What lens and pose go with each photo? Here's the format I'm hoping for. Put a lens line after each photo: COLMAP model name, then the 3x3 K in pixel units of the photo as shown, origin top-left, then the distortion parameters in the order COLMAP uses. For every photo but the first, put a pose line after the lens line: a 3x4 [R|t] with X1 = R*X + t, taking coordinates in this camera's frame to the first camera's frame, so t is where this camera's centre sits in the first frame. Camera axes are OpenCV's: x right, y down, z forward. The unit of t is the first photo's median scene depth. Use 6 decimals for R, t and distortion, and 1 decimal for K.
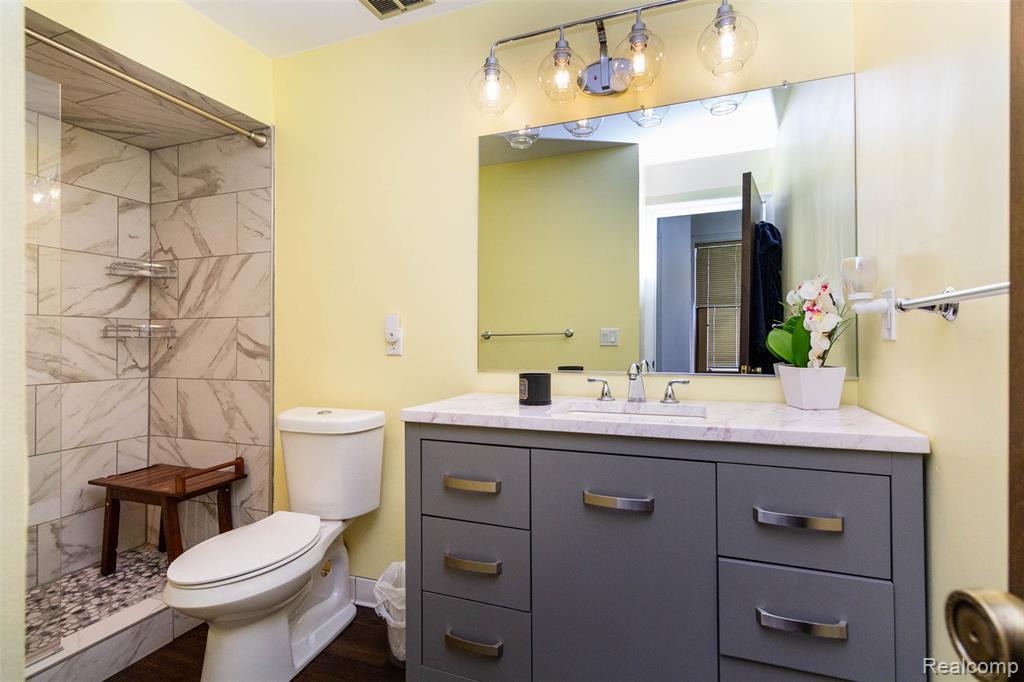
lens RADIAL K [[483.4, 0, 514.6], [0, 483.4, 335.3], [0, 0, 1]] dist [0.001503, 0.000394]
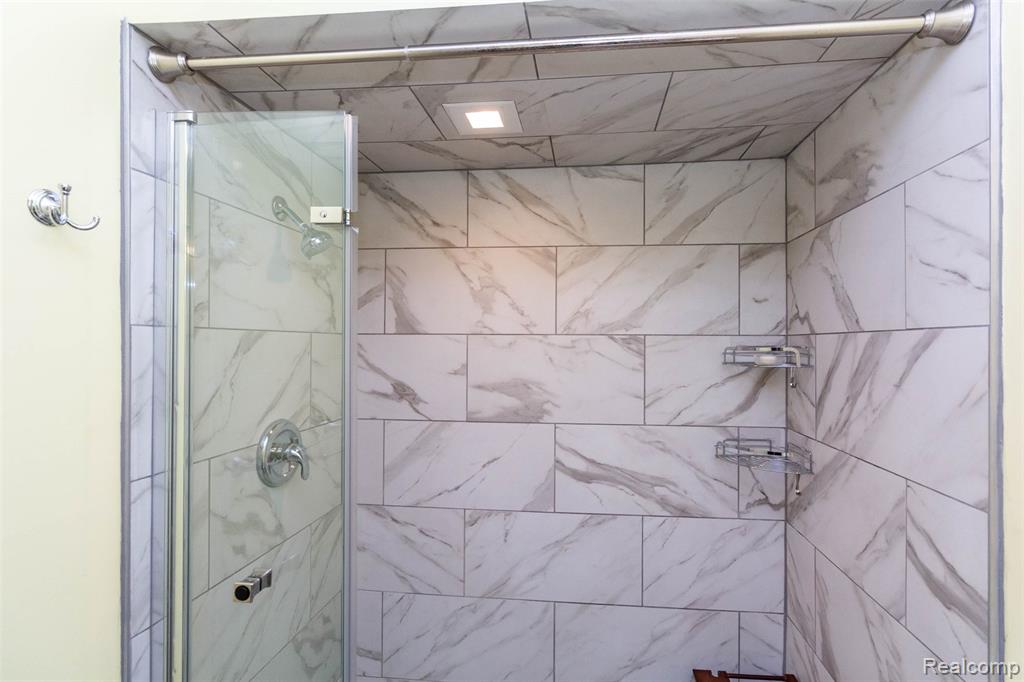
lens RADIAL K [[496.8, 0, 545.0], [0, 496.8, 343.7], [0, 0, 1]] dist [0.002196, 0.000473]
pose [[0.266371, -0.002456, -0.963867, -0.230675], [0.008055, 0.999968, -0.000322, -0.152507], [0.963837, -0.007678, 0.266382, 0.561193]]
